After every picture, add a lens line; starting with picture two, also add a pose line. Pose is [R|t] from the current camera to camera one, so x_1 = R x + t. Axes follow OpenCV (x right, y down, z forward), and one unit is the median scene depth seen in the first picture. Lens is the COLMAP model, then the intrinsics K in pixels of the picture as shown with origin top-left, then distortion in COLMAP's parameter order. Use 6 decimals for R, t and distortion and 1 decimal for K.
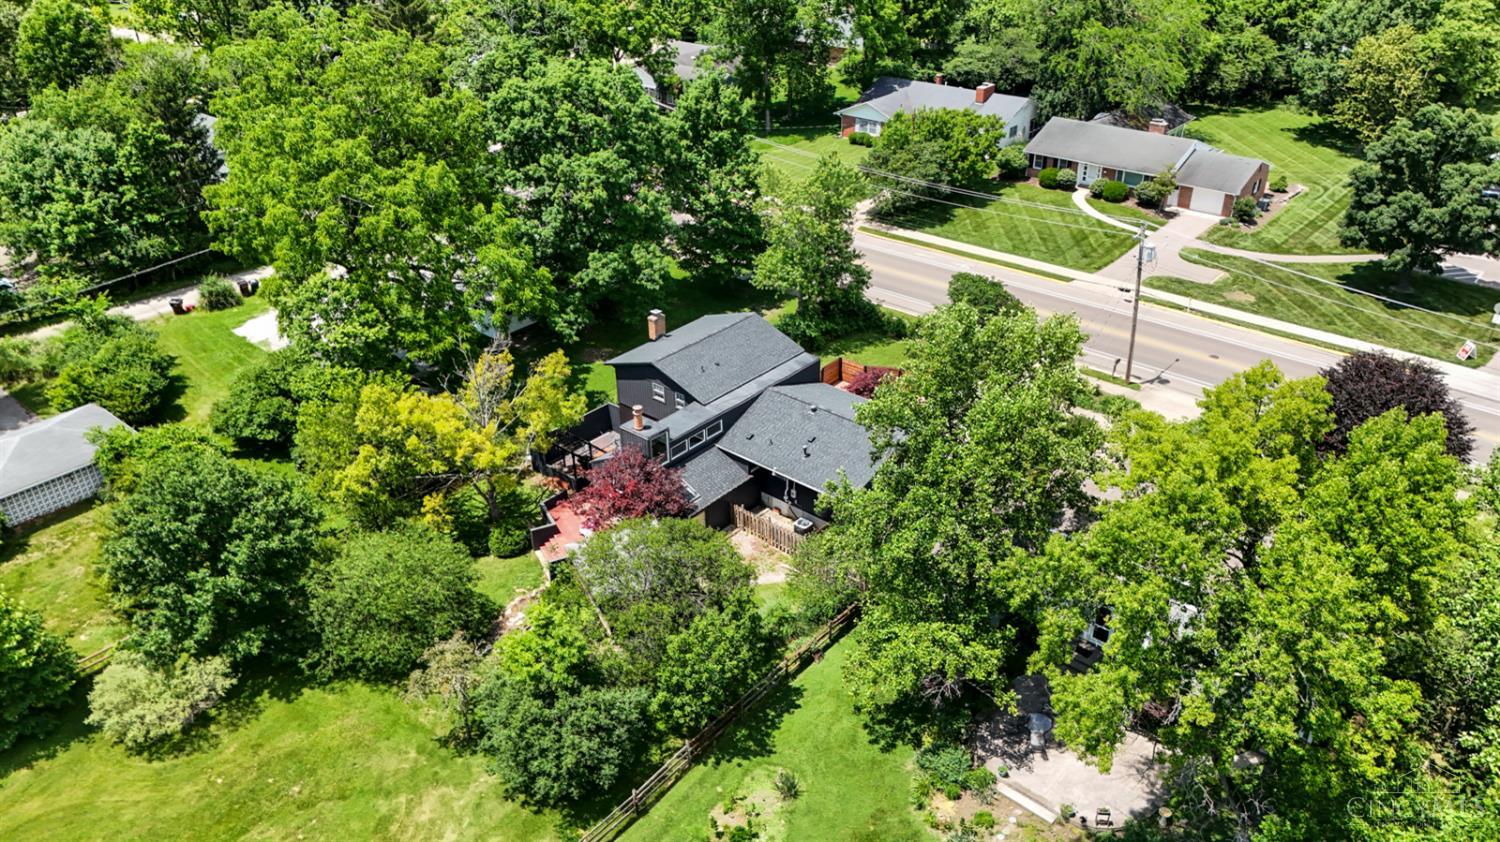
lens RADIAL K [[1098.2, 0, 749.0], [0, 1098.2, 424.9], [0, 0, 1]] dist [0.089491, -0.117913]
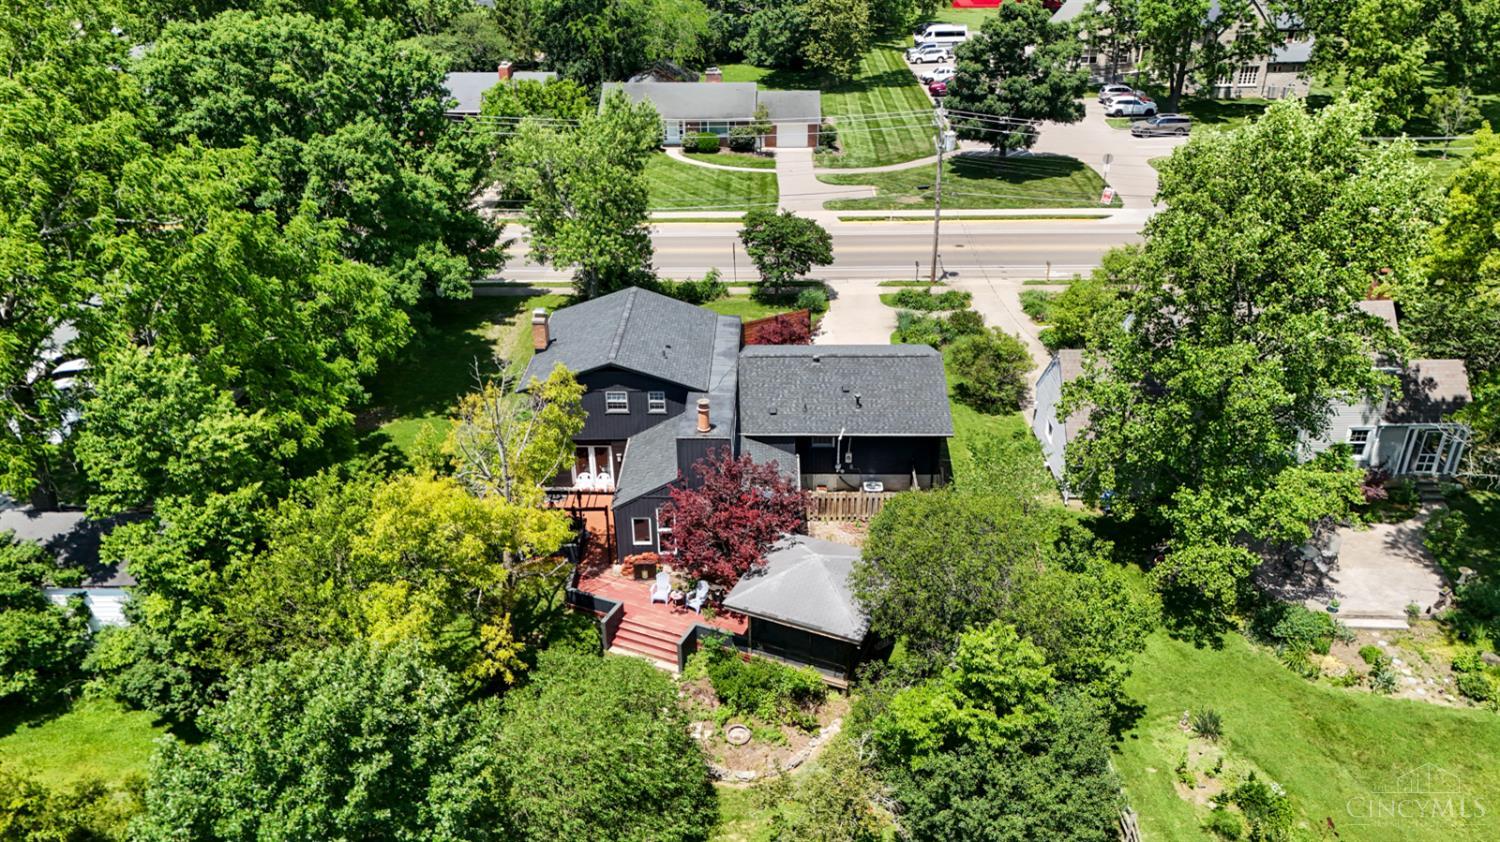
lens RADIAL K [[1109.1, 0, 748.1], [0, 1109.1, 420.1], [0, 0, 1]] dist [0.058796, -0.046696]
pose [[0.765627, -0.287815, 0.575307, -0.343713], [0.315553, 0.947370, 0.054009, -0.023073], [-0.560573, 0.140189, 0.816152, 0.254030]]
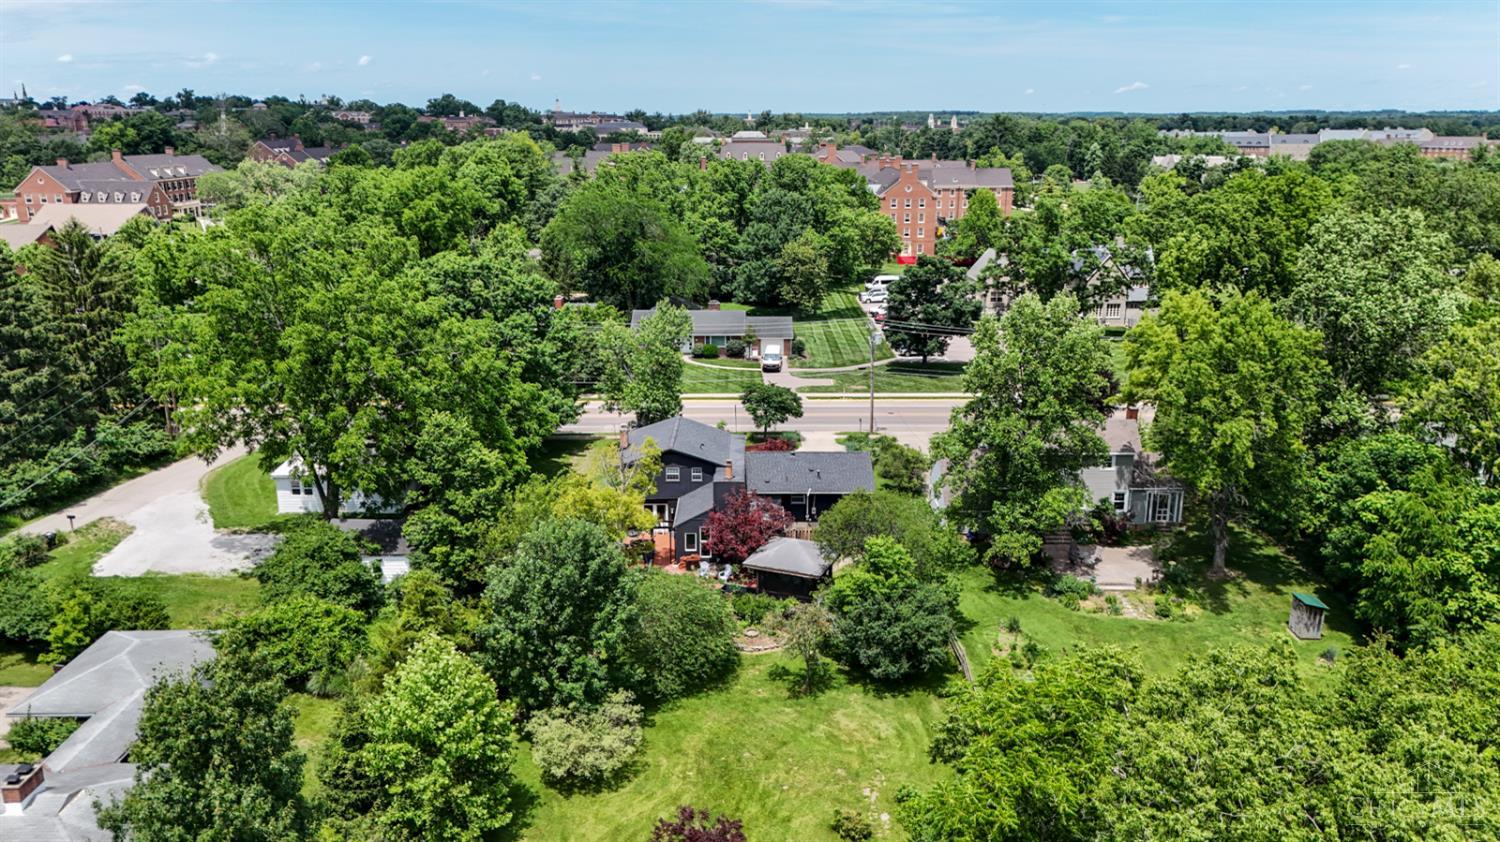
lens RADIAL K [[1098.2, 0, 749.0], [0, 1098.2, 424.9], [0, 0, 1]] dist [0.089491, -0.117913]
pose [[0.750472, -0.157040, 0.641974, -0.609754], [0.315816, 0.938492, -0.139616, 0.089229], [-0.580562, 0.307524, 0.753908, 0.000562]]
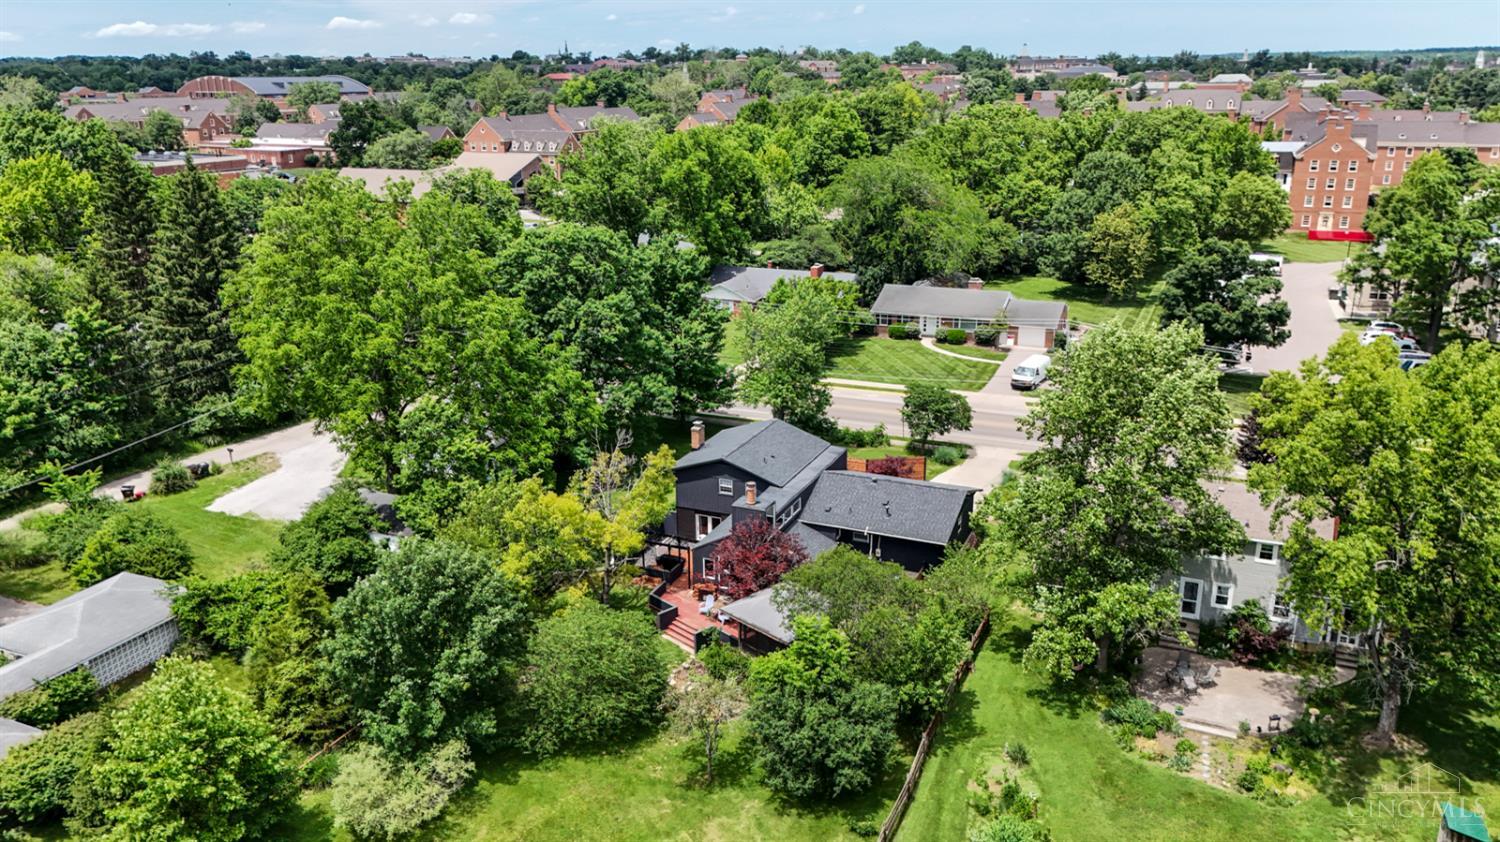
lens RADIAL K [[1098.2, 0, 749.0], [0, 1098.2, 424.9], [0, 0, 1]] dist [0.089491, -0.117913]
pose [[0.954047, -0.083090, 0.287906, -0.282287], [0.142020, 0.971405, -0.190269, 0.092930], [-0.263864, 0.222414, 0.938567, -0.038590]]
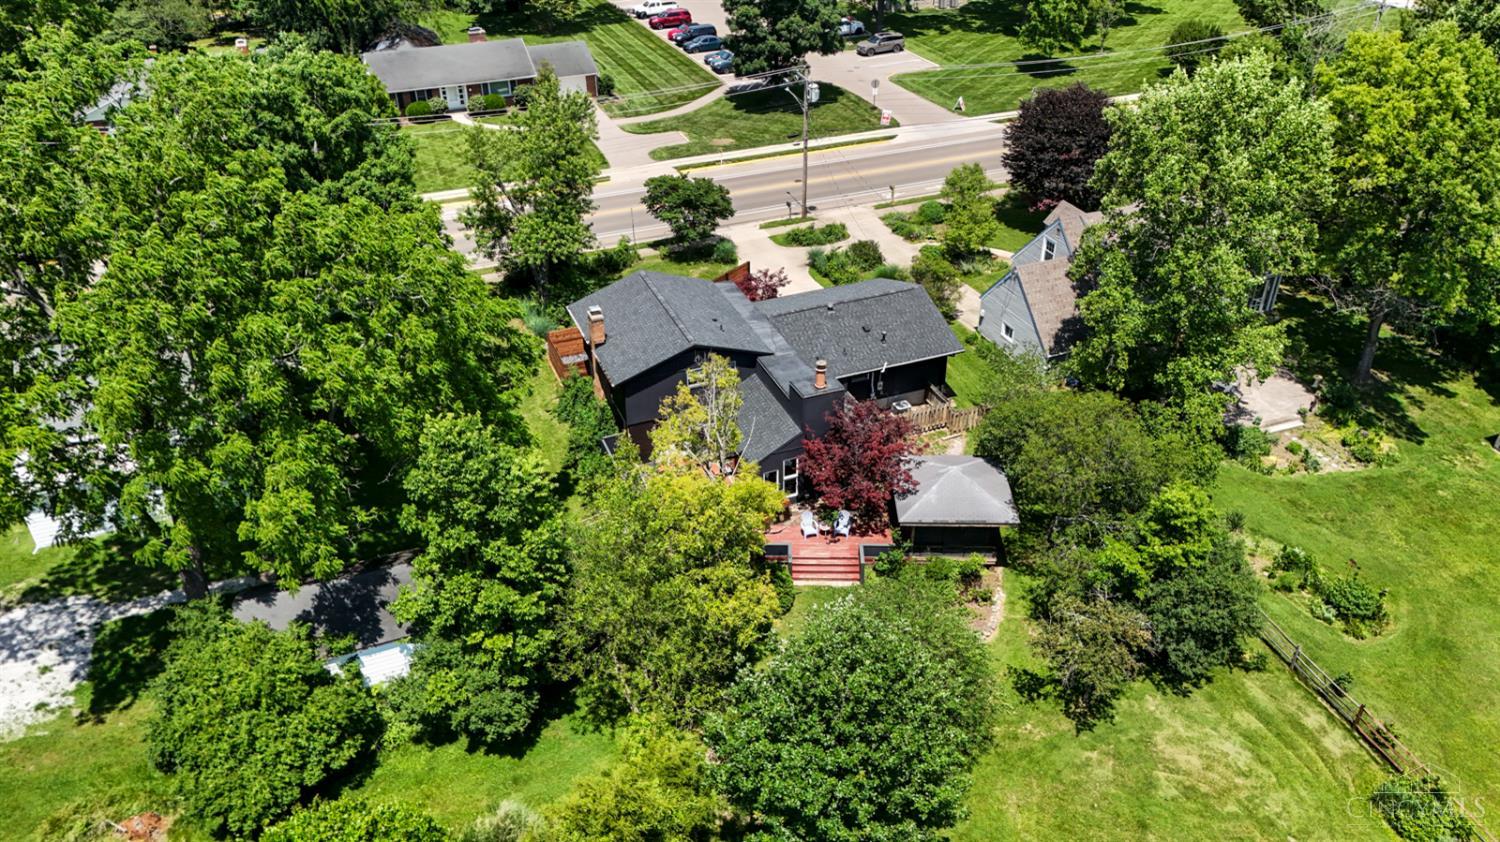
lens RADIAL K [[1109.1, 0, 748.1], [0, 1109.1, 420.1], [0, 0, 1]] dist [0.058796, -0.046696]
pose [[0.457615, -0.464962, 0.757891, -0.547781], [0.443104, 0.858246, 0.258983, -0.154306], [-0.770874, 0.217310, 0.598773, 0.356982]]
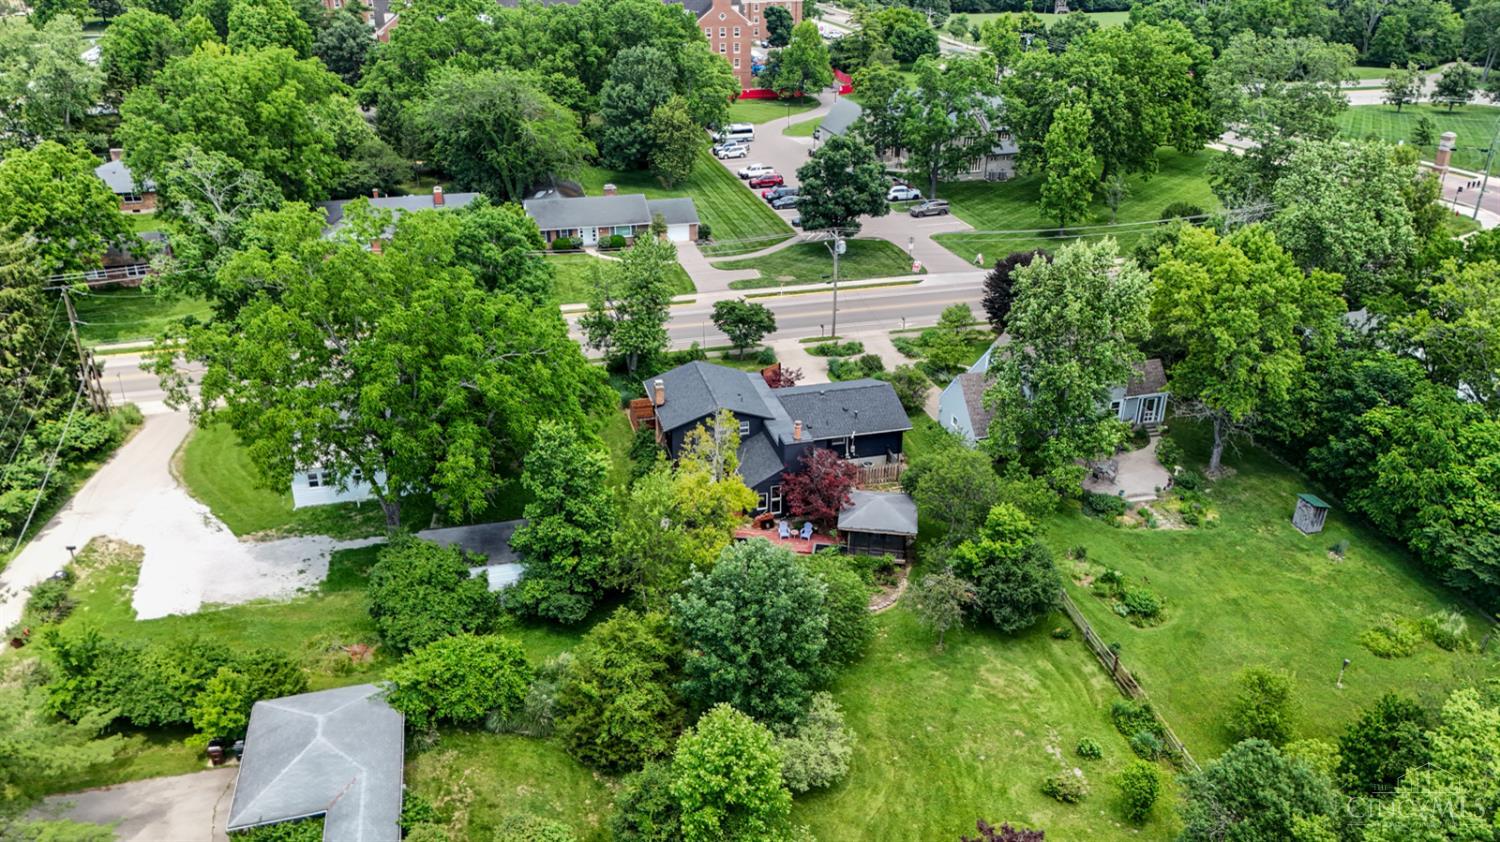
lens RADIAL K [[1098.2, 0, 749.0], [0, 1098.2, 424.9], [0, 0, 1]] dist [0.089491, -0.117913]
pose [[0.564592, -0.343731, 0.750390, -0.758059], [0.399617, 0.909330, 0.115866, -0.127384], [-0.722179, 0.234451, 0.650761, 0.124771]]
